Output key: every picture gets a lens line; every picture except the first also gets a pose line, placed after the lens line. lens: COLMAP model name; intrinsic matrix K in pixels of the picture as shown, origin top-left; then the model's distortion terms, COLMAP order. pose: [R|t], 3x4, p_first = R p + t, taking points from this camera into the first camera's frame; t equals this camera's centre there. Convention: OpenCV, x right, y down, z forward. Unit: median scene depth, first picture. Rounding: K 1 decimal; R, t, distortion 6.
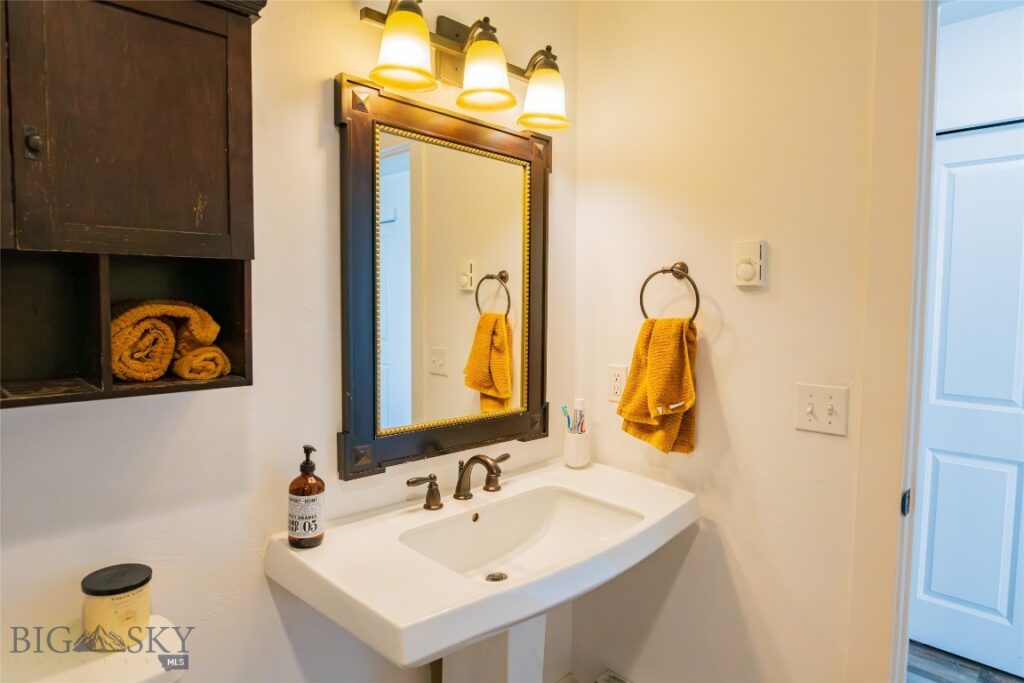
lens RADIAL K [[600.3, 0, 513.6], [0, 600.3, 339.0], [0, 0, 1]] dist [-0.012039, -0.002096]
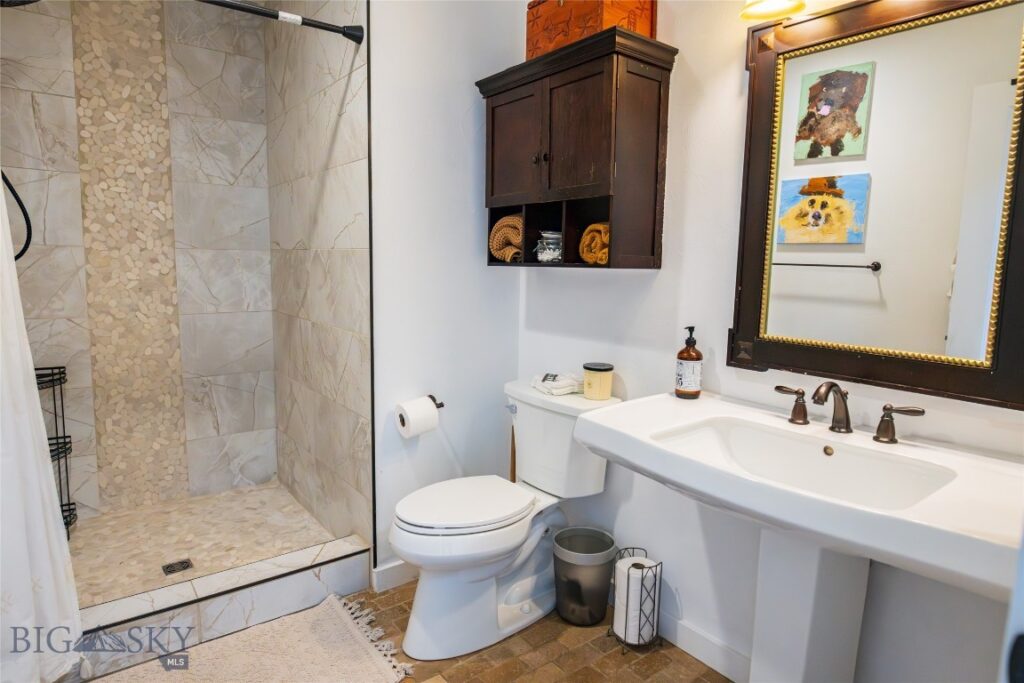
lens RADIAL K [[600.3, 0, 513.6], [0, 600.3, 339.0], [0, 0, 1]] dist [-0.012039, -0.002096]
pose [[-0.119359, 0.118783, -0.985720, 0.977839], [-0.080066, 0.988432, 0.128805, 0.056348], [0.989617, 0.094297, -0.108468, 0.679640]]
